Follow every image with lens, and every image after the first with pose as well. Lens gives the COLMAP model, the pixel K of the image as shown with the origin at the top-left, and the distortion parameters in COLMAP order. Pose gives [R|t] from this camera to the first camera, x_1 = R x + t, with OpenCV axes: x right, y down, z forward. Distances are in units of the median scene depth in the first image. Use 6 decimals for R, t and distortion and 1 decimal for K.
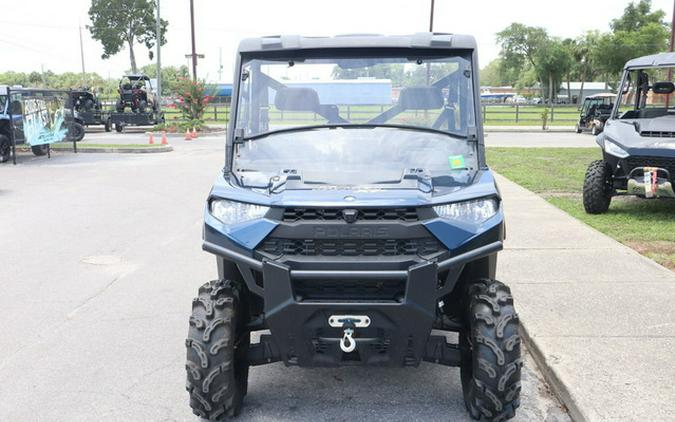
lens RADIAL K [[710.4, 0, 300.4], [0, 710.4, 212.2], [0, 0, 1]] dist [0.061815, -0.207956]
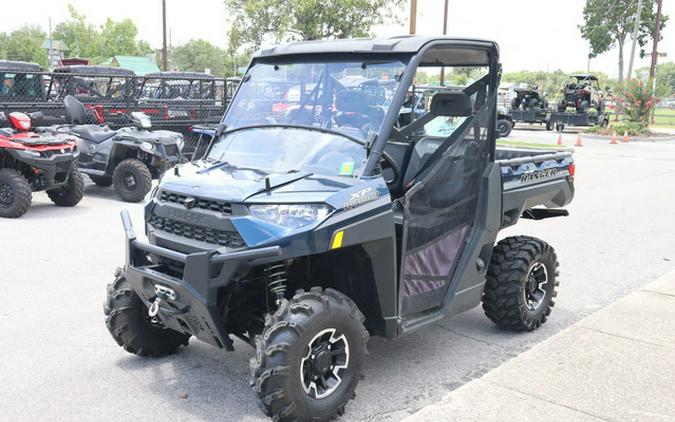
lens RADIAL K [[707.4, 0, 337.5], [0, 707.4, 211.0], [0, 0, 1]] dist [-0.106794, 0.347386]
pose [[0.764612, 0.131268, -0.630981, 0.146908], [-0.128943, 0.990401, 0.049790, -0.010428], [0.631461, 0.043291, 0.774199, 0.043145]]
